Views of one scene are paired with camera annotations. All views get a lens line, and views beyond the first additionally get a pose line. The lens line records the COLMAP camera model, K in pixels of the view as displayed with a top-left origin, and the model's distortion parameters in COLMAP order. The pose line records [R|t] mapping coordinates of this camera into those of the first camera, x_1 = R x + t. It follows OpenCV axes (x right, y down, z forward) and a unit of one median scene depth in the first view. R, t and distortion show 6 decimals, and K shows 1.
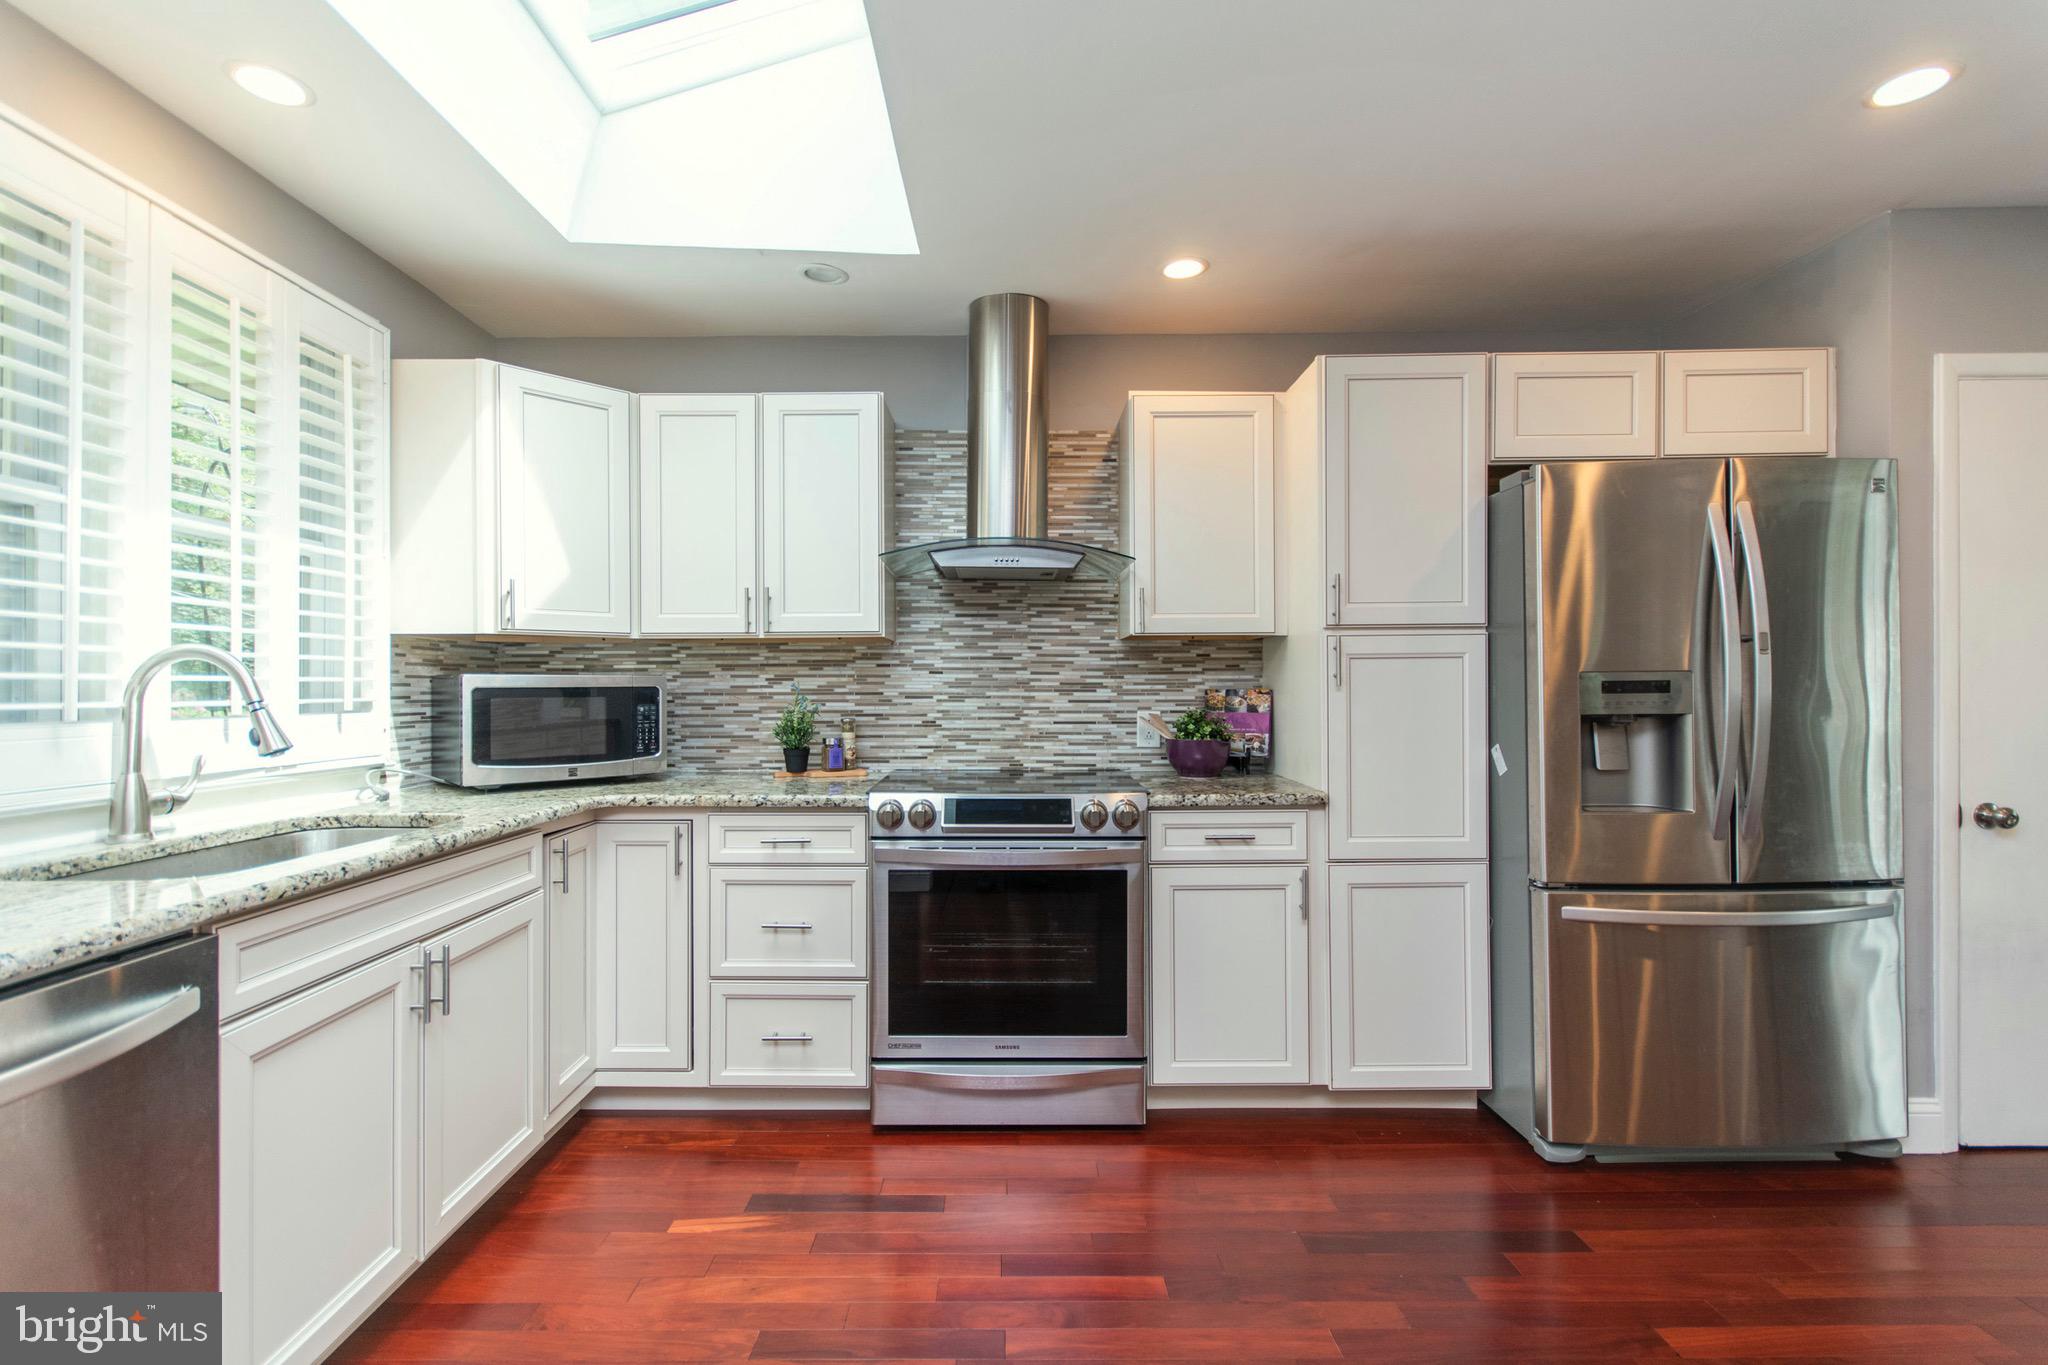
lens RADIAL K [[910.0, 0, 992.5], [0, 910.0, 683.6], [0, 0, 1]] dist [0.005542, 0.000812]
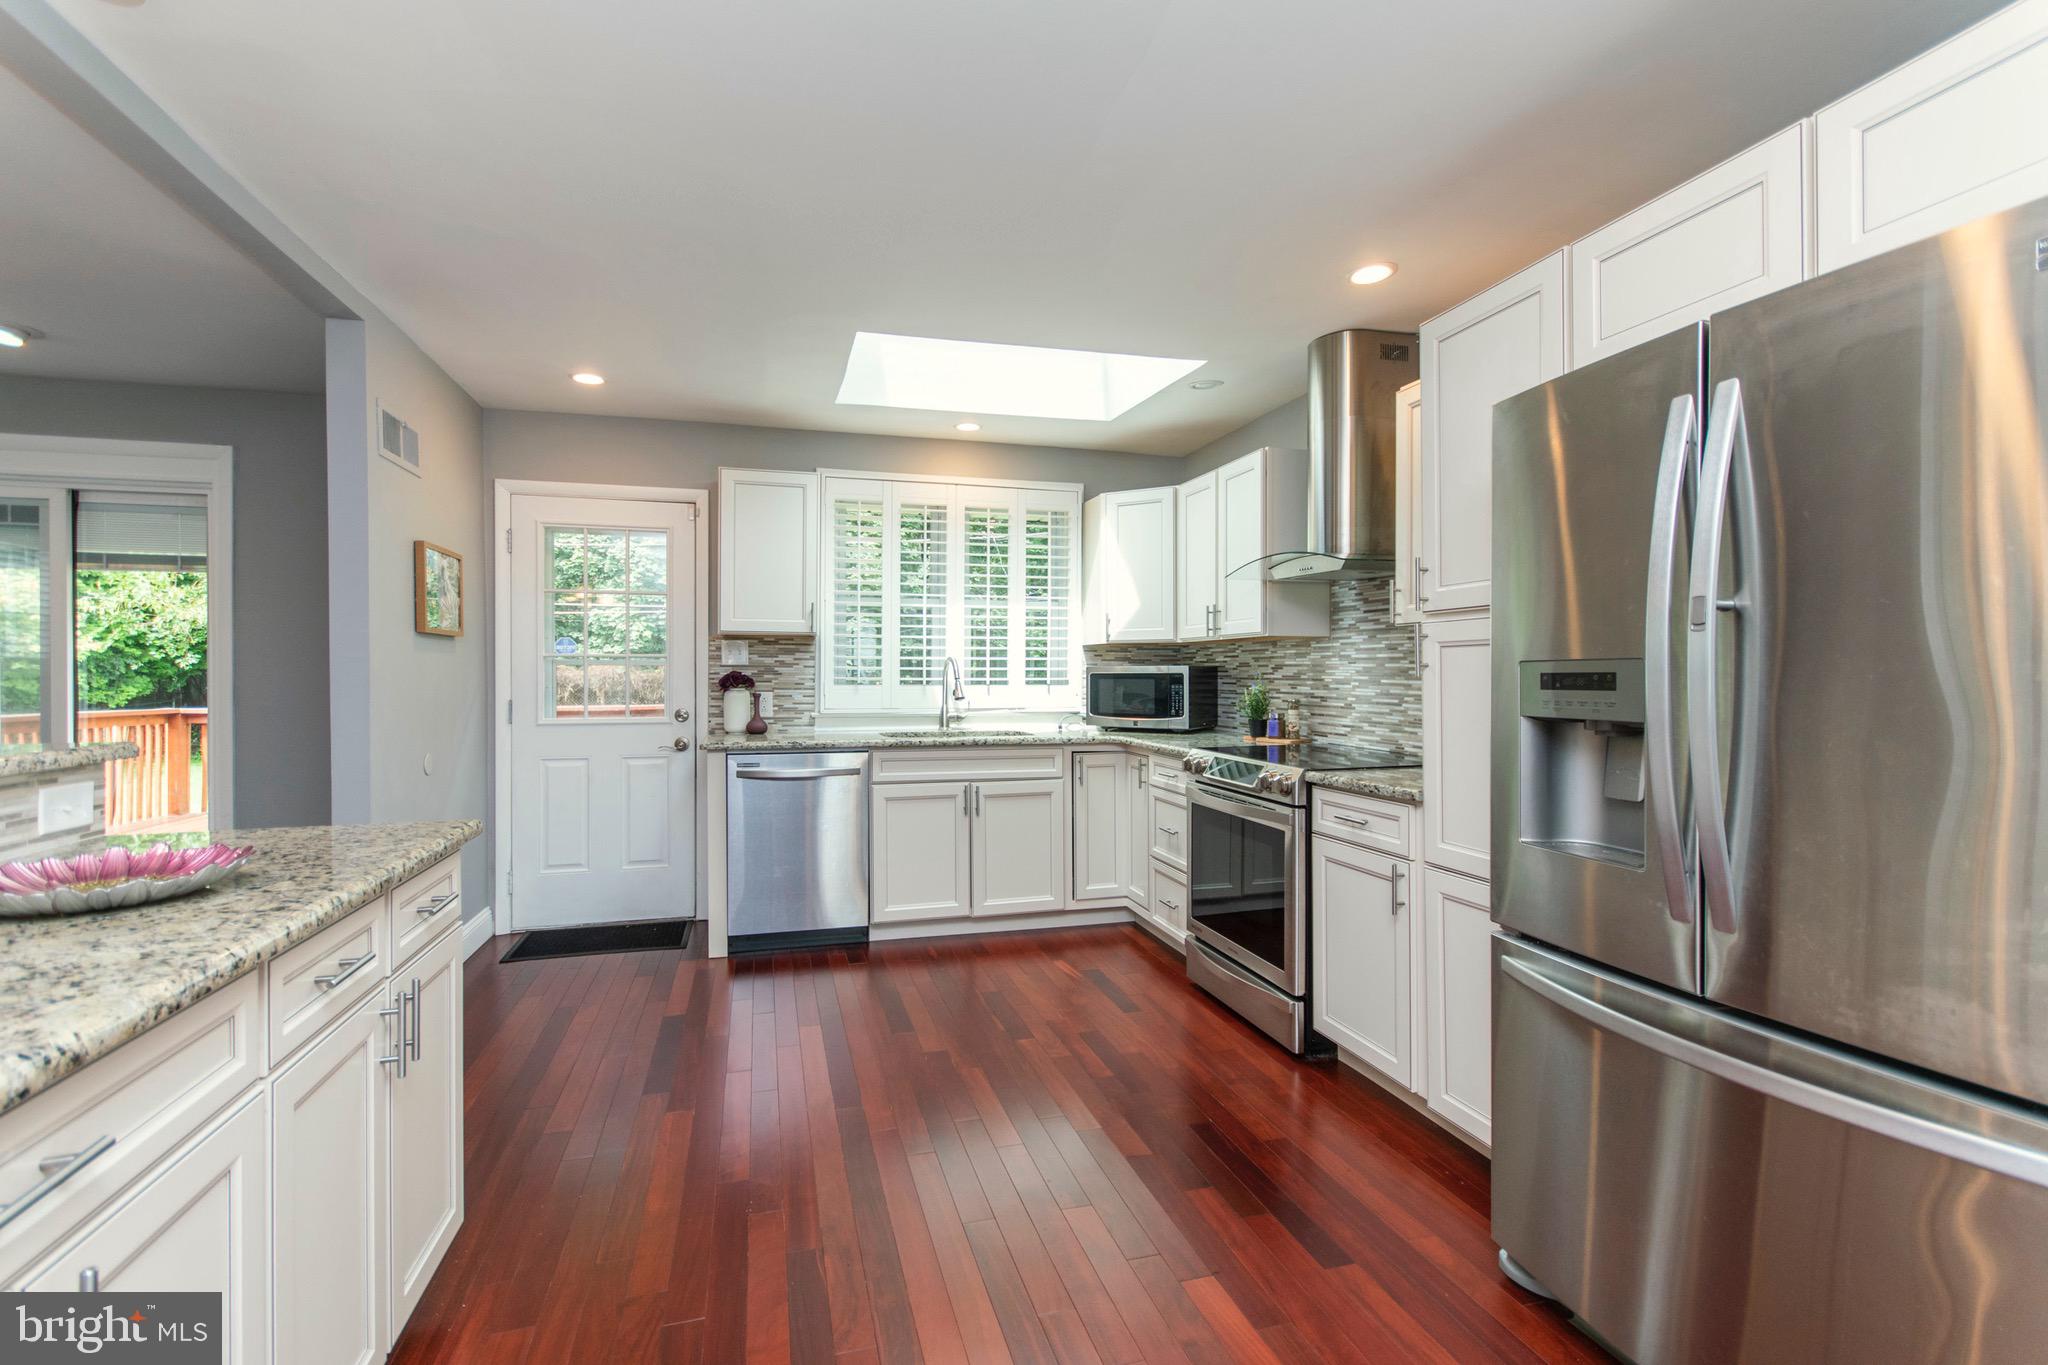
lens RADIAL K [[910.0, 0, 1011.6], [0, 910.0, 675.0], [0, 0, 1]] dist [0.005542, 0.000812]
pose [[0.260929, 0.007494, -0.965329, 1.123754], [0.001016, 0.999967, 0.008037, -0.007029], [0.965358, -0.003078, 0.260912, 0.329285]]
